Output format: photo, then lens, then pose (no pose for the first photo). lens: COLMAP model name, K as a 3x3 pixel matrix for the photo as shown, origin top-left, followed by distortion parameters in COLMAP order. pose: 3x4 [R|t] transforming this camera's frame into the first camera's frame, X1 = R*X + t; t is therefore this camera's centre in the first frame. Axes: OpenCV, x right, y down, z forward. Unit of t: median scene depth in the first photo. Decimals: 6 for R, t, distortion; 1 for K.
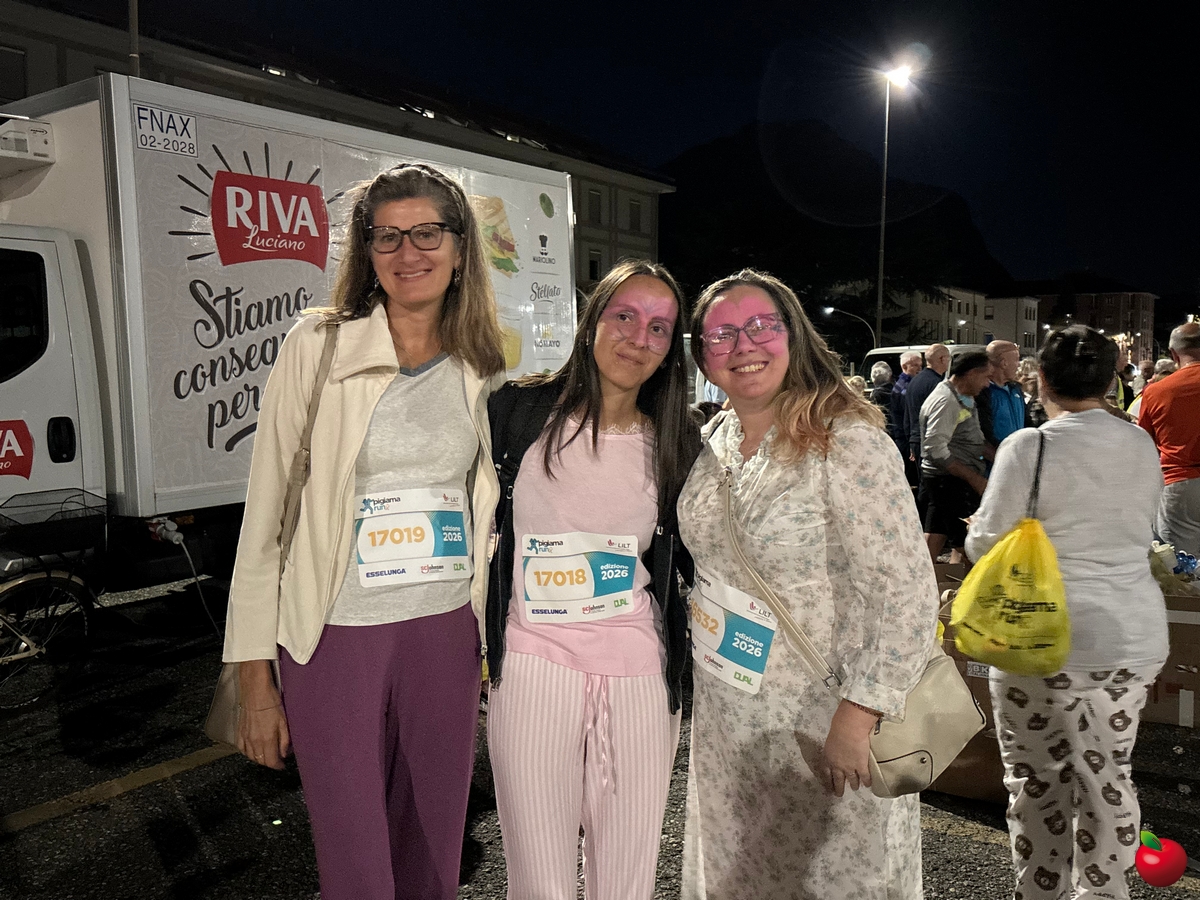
lens RADIAL K [[1098.1, 0, 590.2], [0, 1098.1, 451.9], [0, 0, 1]] dist [0.043885, -0.057633]
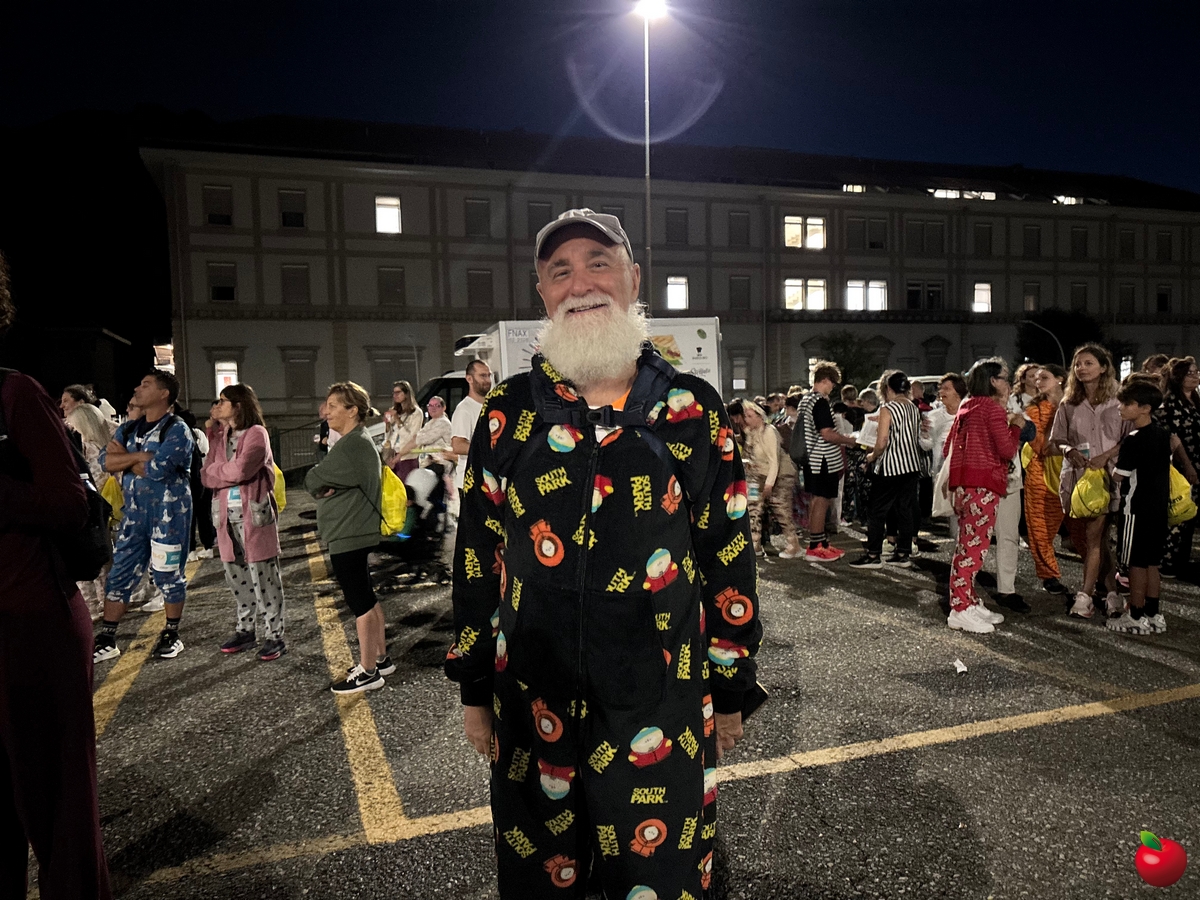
lens RADIAL K [[867.6, 0, 576.4], [0, 867.6, 474.7], [0, 0, 1]] dist [0.009586, -0.006023]
pose [[0.783073, 0.024256, -0.621457, 1.144755], [-0.017776, 0.999704, 0.016621, 0.042817], [0.621676, -0.001969, 0.783272, -0.678963]]
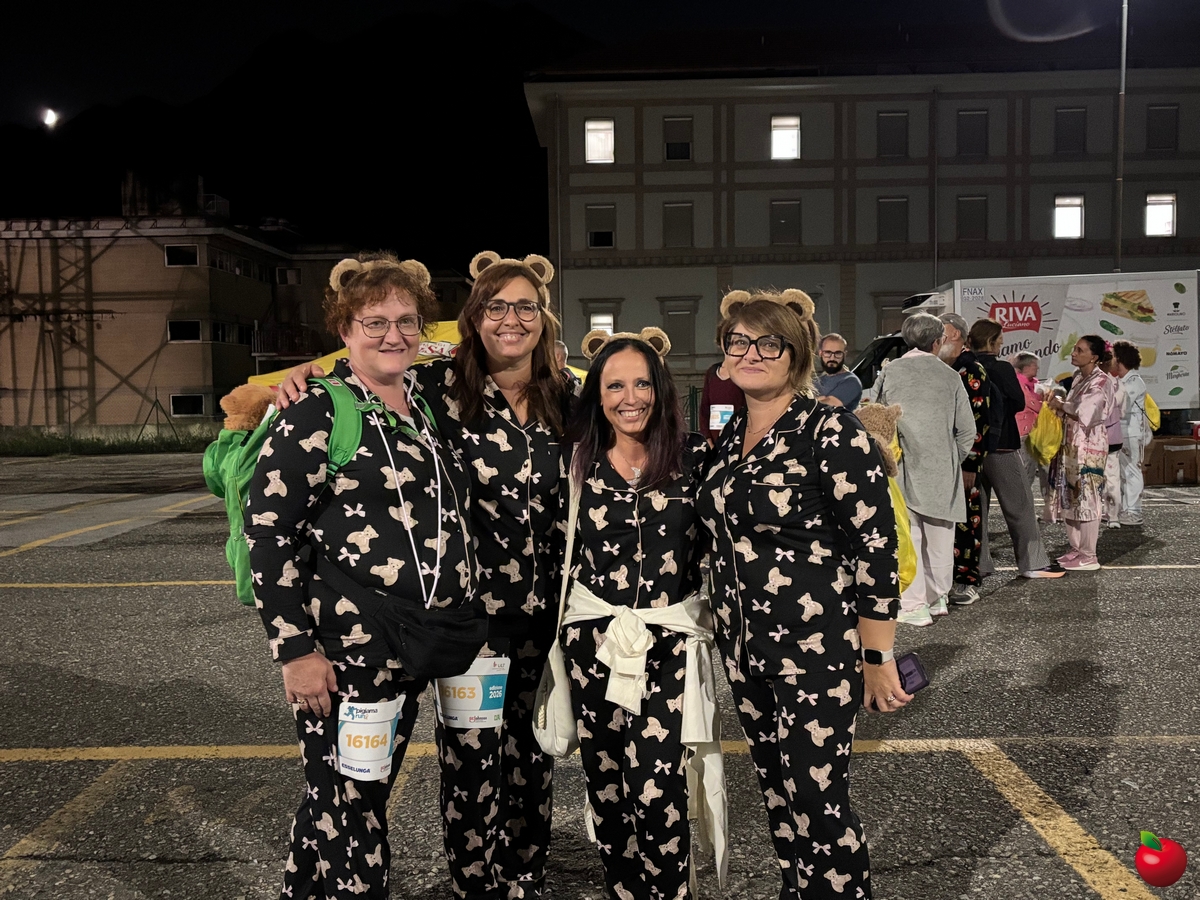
lens RADIAL K [[1158.7, 0, 600.0], [0, 1158.7, 450.0], [0, 0, 1]] dist [0.011074, -0.016355]
pose [[0.537680, 0.038911, -0.842251, 1.700445], [-0.041080, 0.998957, 0.019925, 0.118295], [0.842148, 0.023886, 0.538717, -1.529513]]
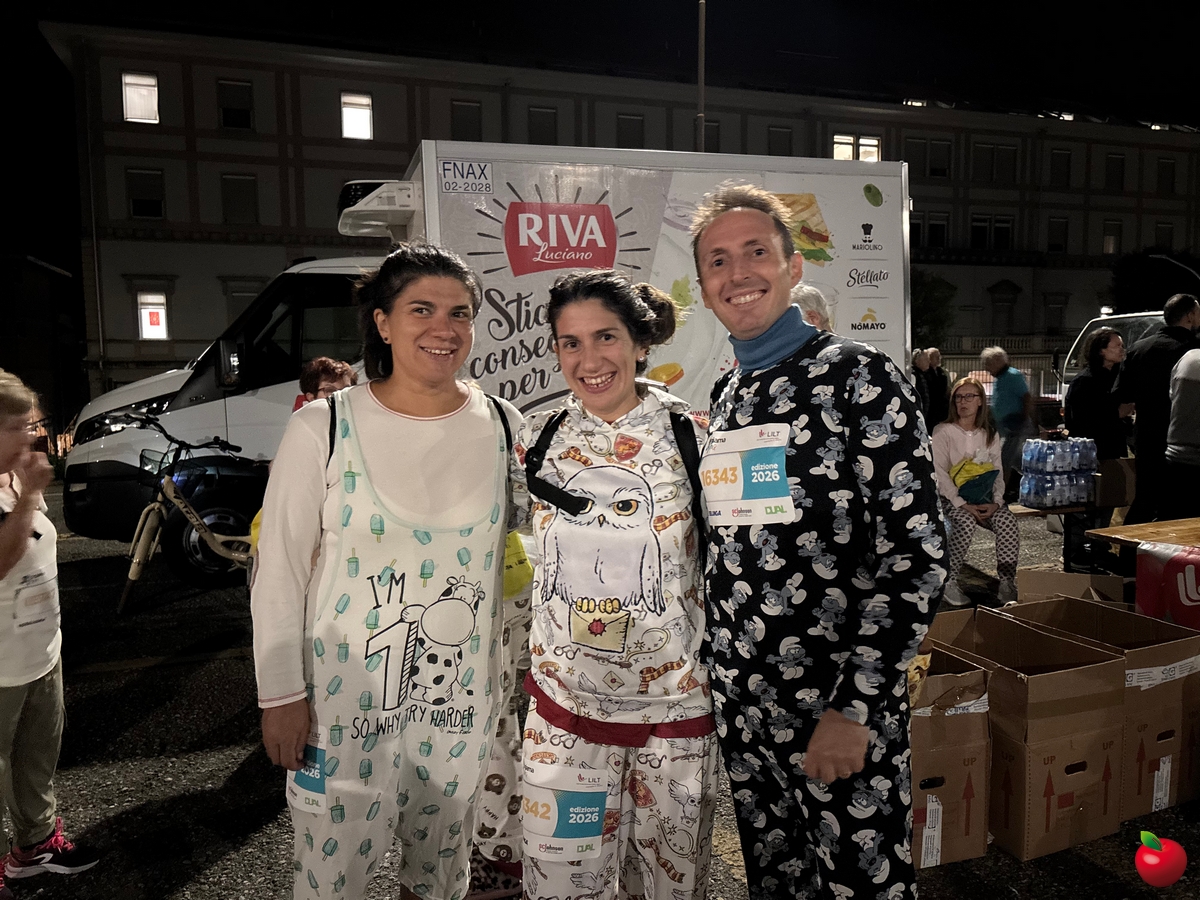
lens RADIAL K [[884.4, 0, 600.5], [0, 884.4, 455.4], [0, 0, 1]] dist [0.101567, -0.145018]
pose [[0.797771, 0.051971, -0.600717, 0.379991], [-0.031413, 0.998508, 0.044669, -0.007852], [0.602142, -0.016765, 0.798213, 0.216287]]
